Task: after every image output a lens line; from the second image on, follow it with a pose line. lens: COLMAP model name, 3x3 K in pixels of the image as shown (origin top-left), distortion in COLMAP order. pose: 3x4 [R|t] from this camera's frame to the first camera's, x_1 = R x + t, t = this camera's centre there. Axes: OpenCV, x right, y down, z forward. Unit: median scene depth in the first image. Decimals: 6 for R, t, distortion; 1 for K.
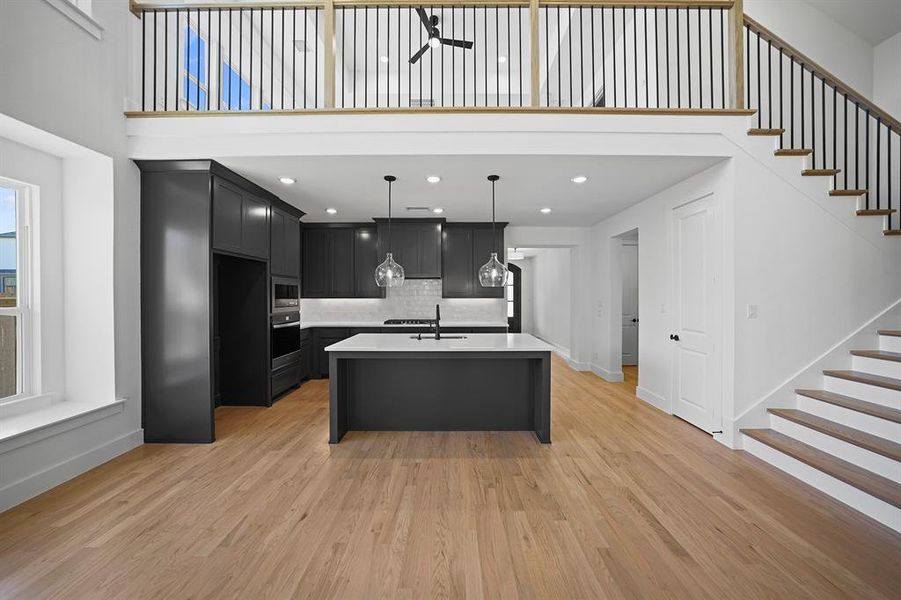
lens RADIAL K [[316.1, 0, 453.6], [0, 316.1, 297.2], [0, 0, 1]] dist [-0.017200, 0.000082]
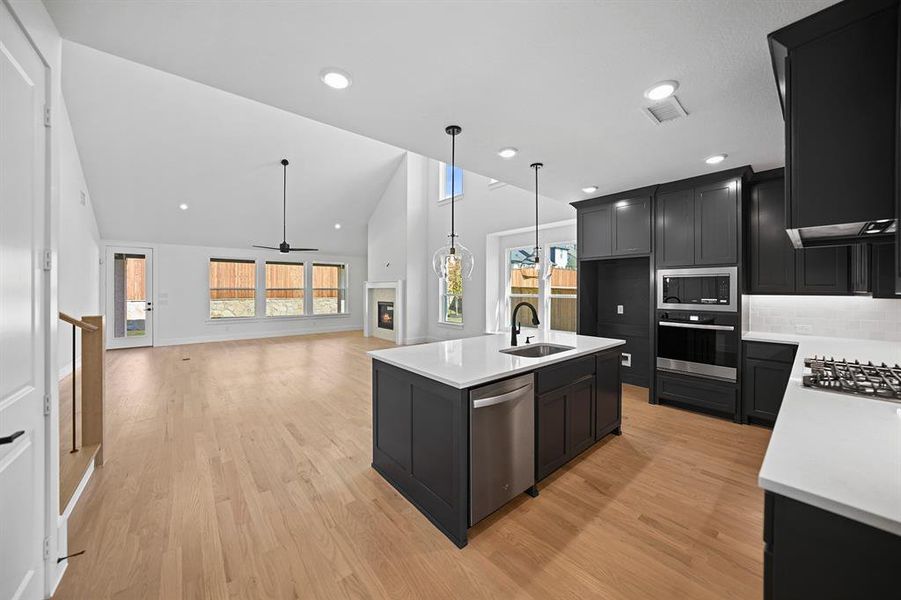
lens RADIAL K [[317.9, 0, 451.5], [0, 317.9, 290.3], [0, 0, 1]] dist [-0.016225, -0.000009]
pose [[-0.764849, 0.002440, -0.644205, 0.651088], [-0.002947, 0.999969, 0.007287, -0.011639], [0.644203, 0.007472, -0.764818, 1.678443]]
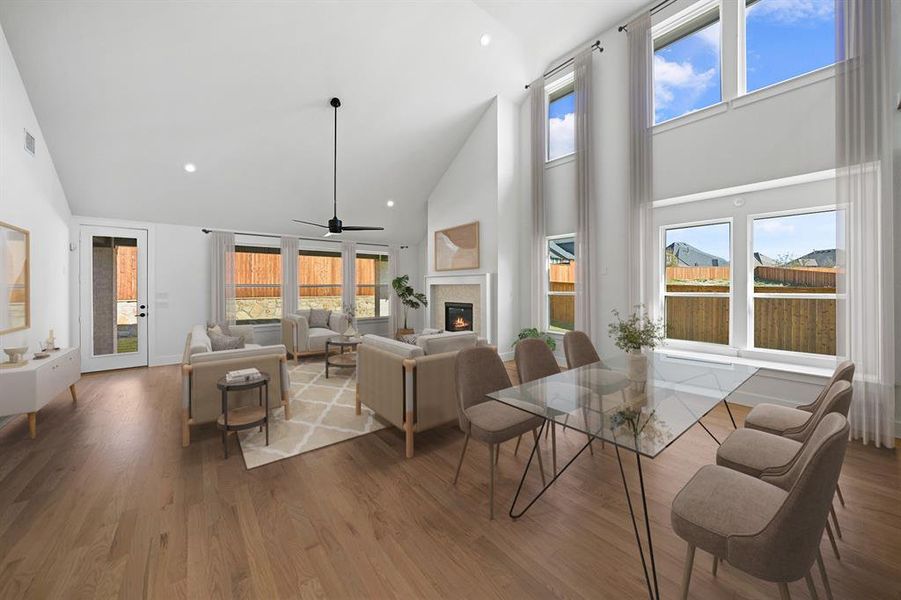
lens RADIAL K [[324.8, 0, 460.0], [0, 324.8, 285.9], [0, 0, 1]] dist [-0.017859, 0.000030]
pose [[-0.771442, 0.002641, -0.636294, 0.646030], [-0.000031, 0.999991, 0.004188, -0.007324], [0.636299, 0.003250, -0.771435, 0.817207]]
